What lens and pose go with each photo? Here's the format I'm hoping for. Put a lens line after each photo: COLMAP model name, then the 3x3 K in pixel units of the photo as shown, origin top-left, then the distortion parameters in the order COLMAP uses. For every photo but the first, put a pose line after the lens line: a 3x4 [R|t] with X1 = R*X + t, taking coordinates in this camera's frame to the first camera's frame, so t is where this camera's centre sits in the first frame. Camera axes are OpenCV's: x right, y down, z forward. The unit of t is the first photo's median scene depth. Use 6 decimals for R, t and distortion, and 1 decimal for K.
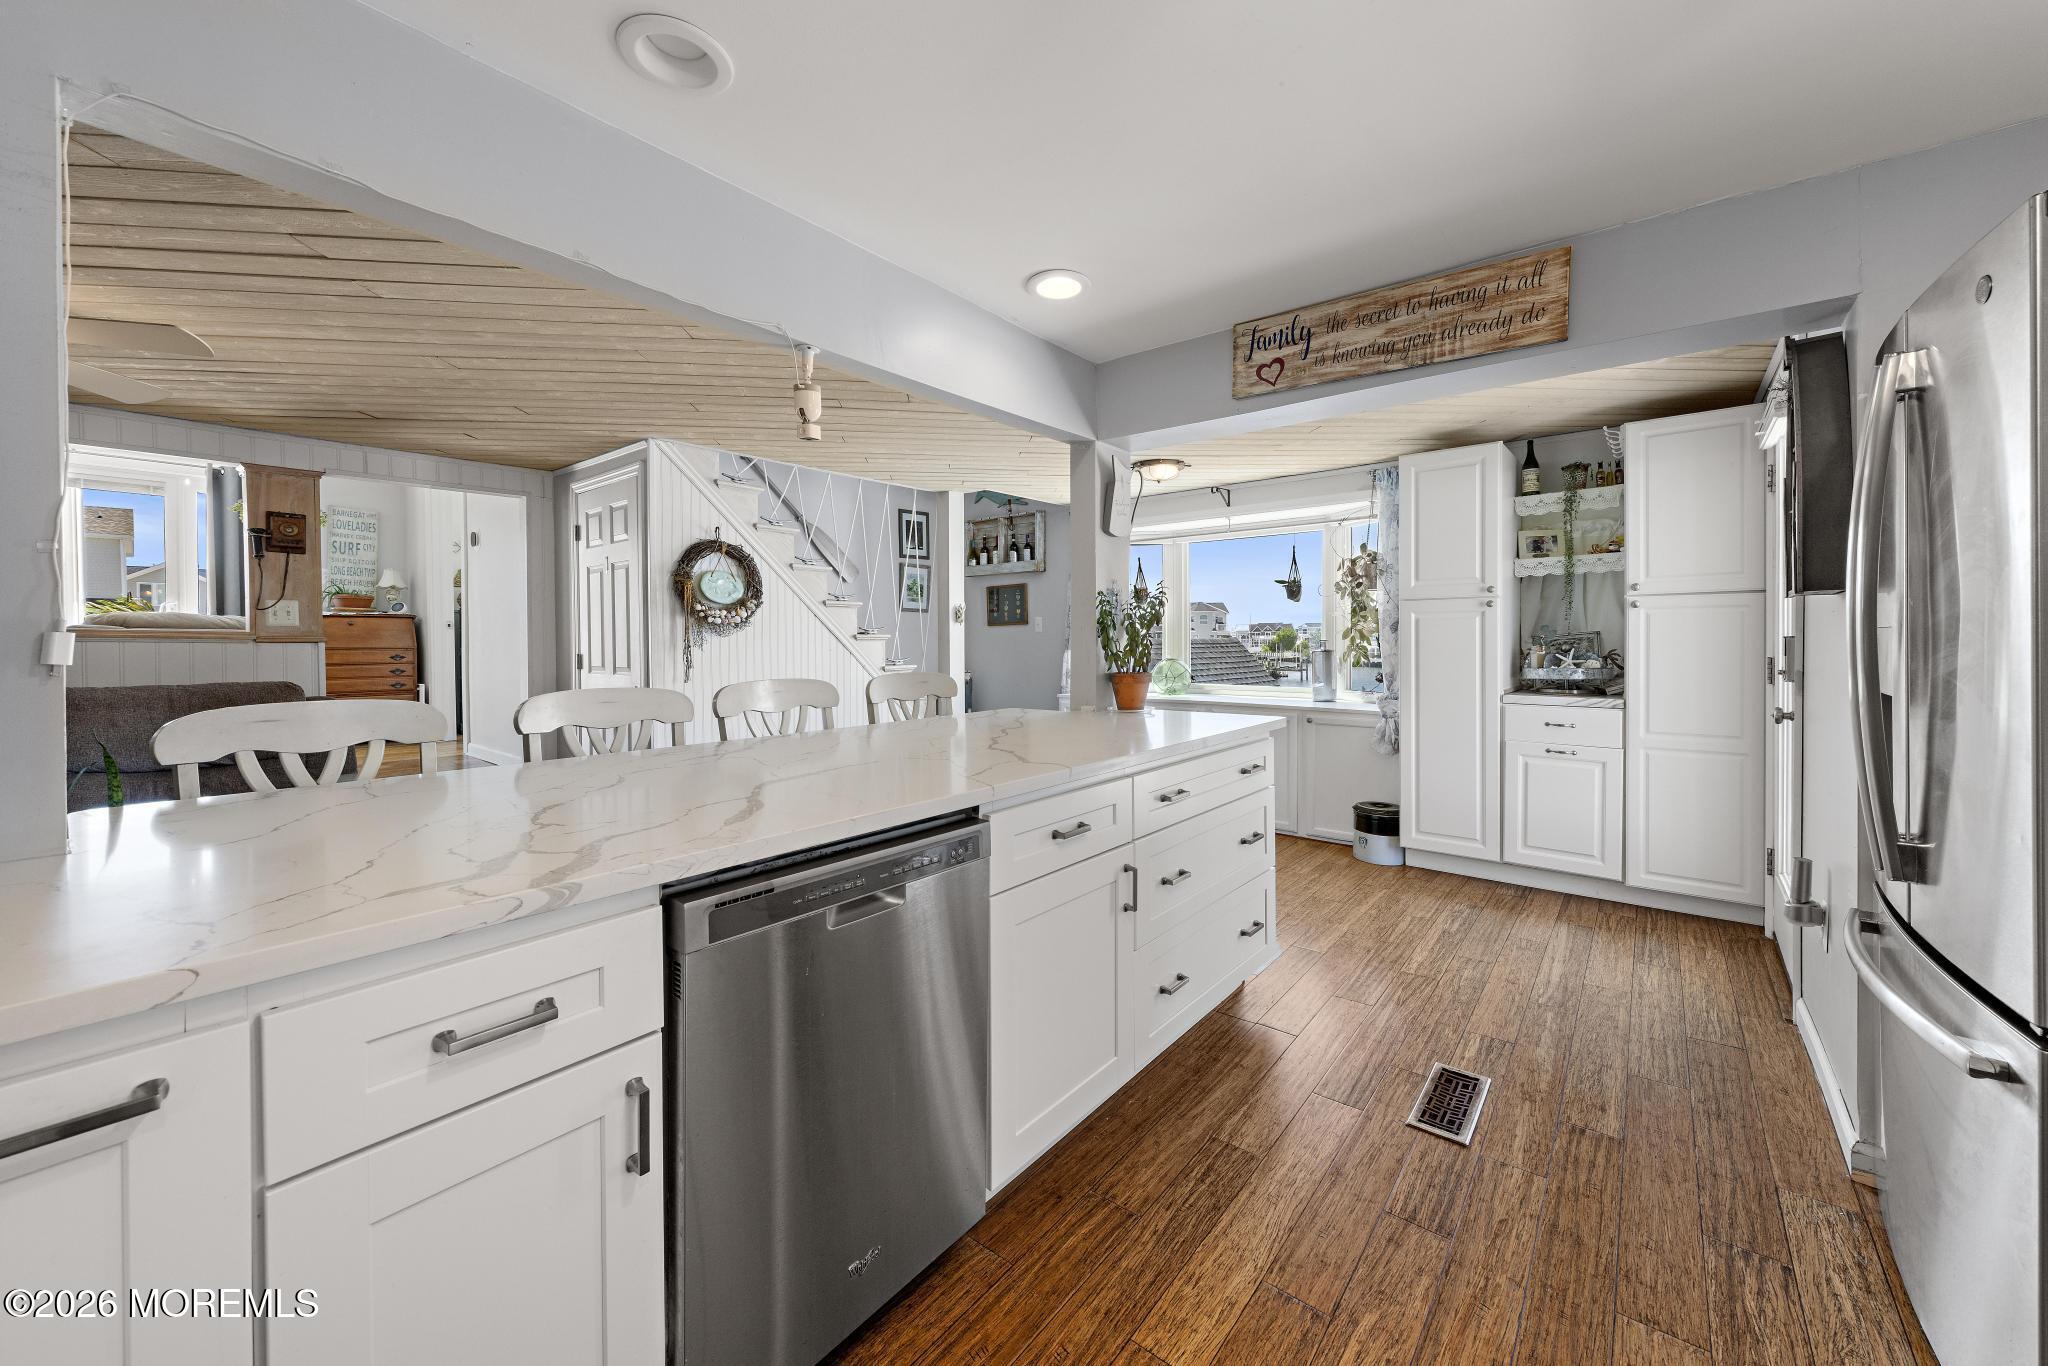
lens RADIAL K [[767.3, 0, 1039.6], [0, 767.3, 646.7], [0, 0, 1]] dist [0.002252, 0.000360]
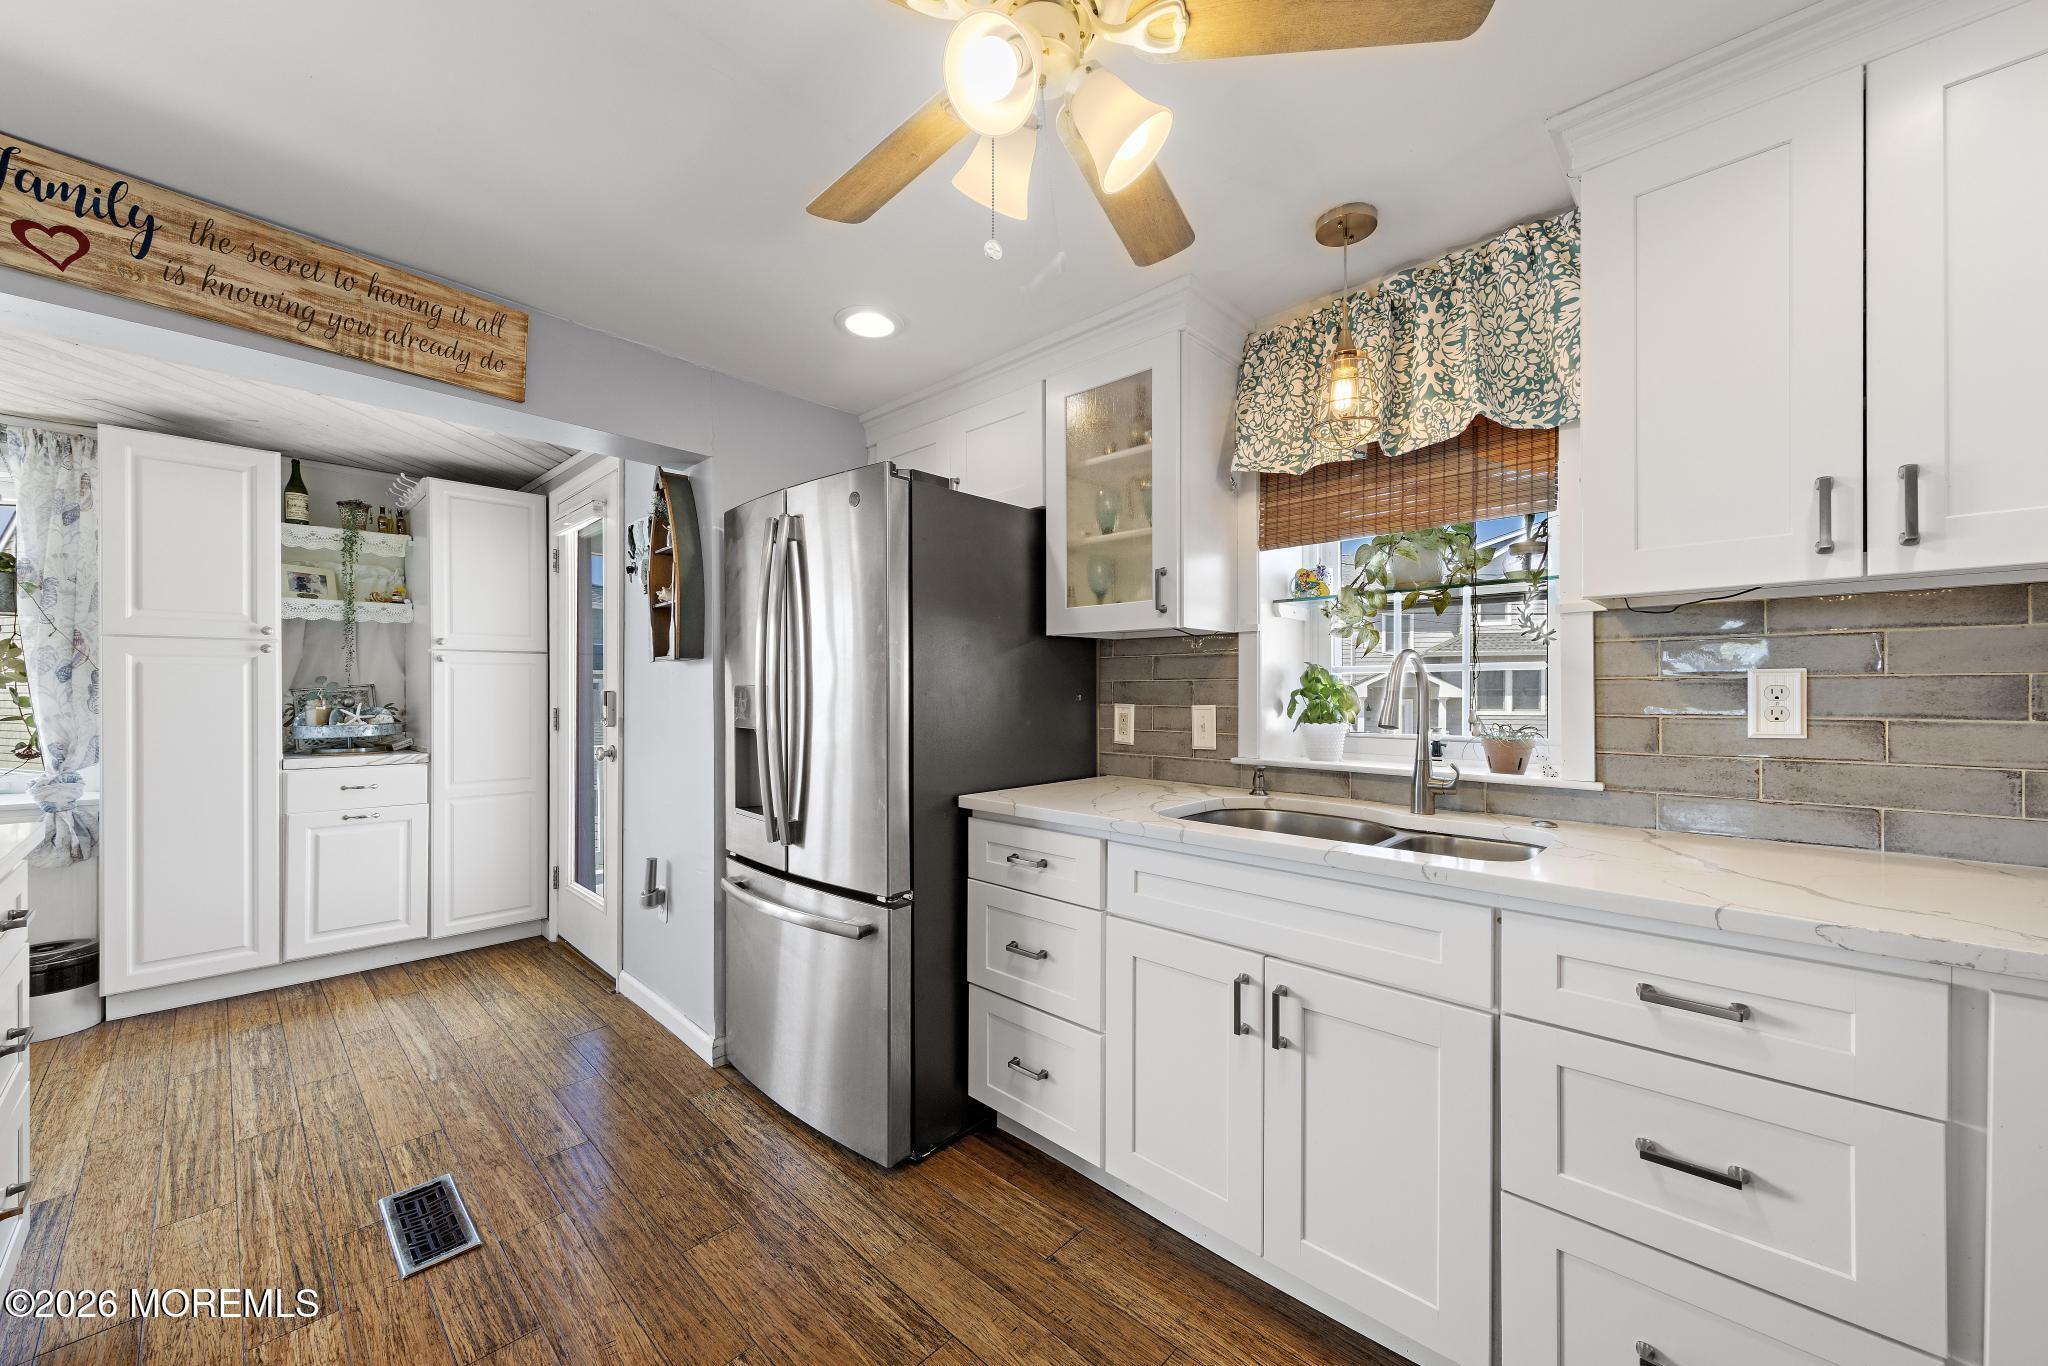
lens RADIAL K [[767.3, 0, 1021.1], [0, 767.3, 689.4], [0, 0, 1]] dist [0.002252, 0.000360]
pose [[0.088057, 0.006602, 0.996094, -0.189102], [0.007219, 0.999948, -0.007266, -0.001499], [-0.996089, 0.007831, 0.088005, 0.167712]]
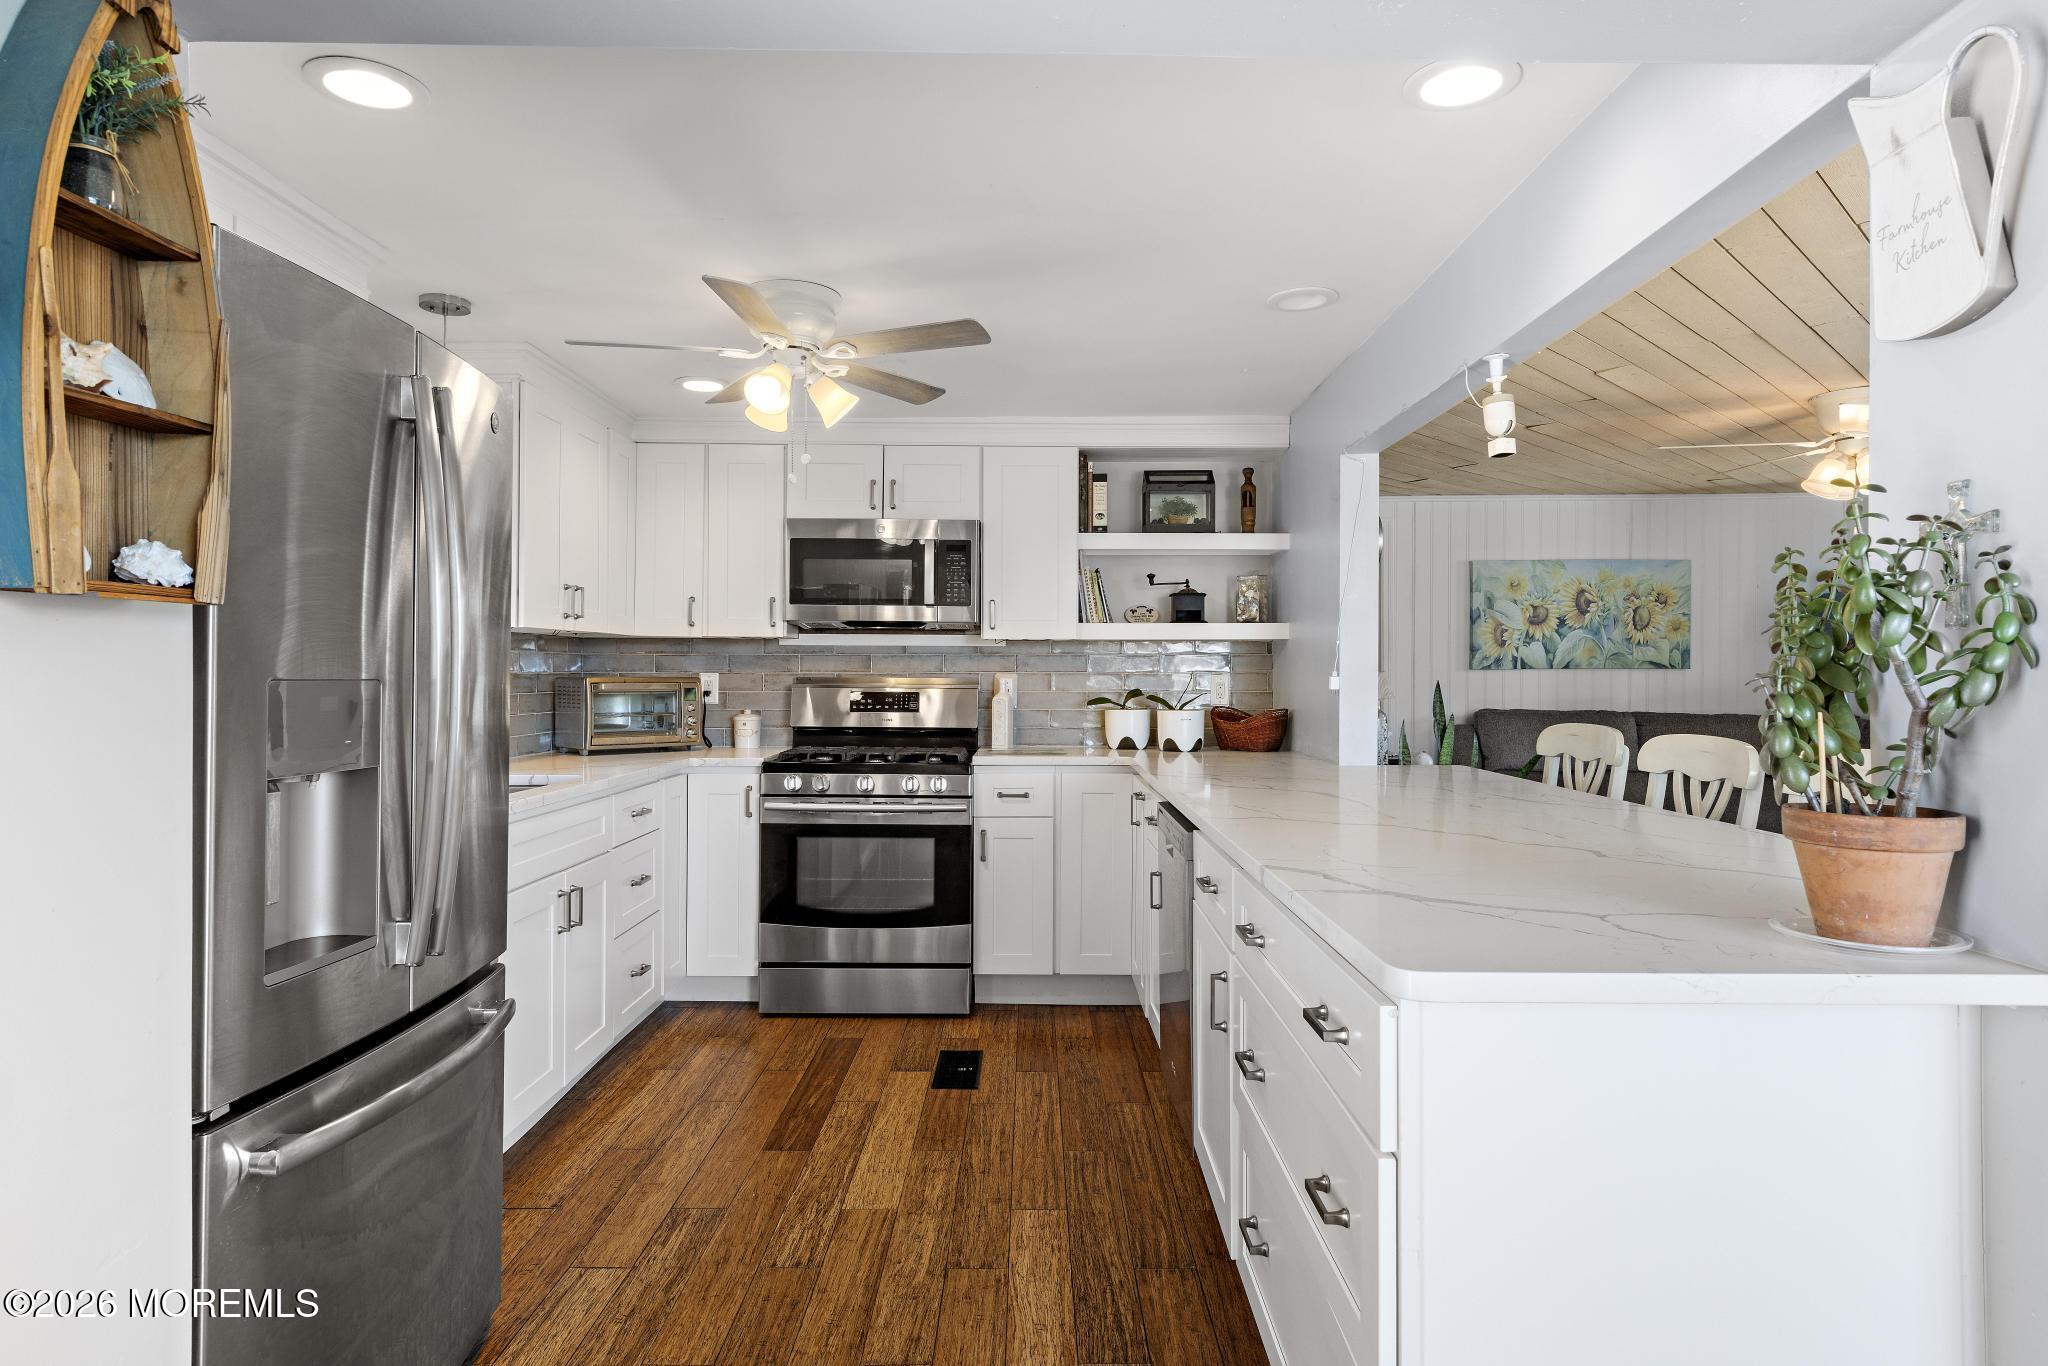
lens RADIAL K [[1154.3, 0, 1020.3], [0, 1154.3, 673.3], [0, 0, 1]] dist [0.001543, 0.003054]
pose [[-0.787291, 0.004608, -0.616564, 0.632362], [-0.000767, 0.999964, 0.008452, -0.021119], [0.616581, 0.007127, -0.787259, 1.128734]]
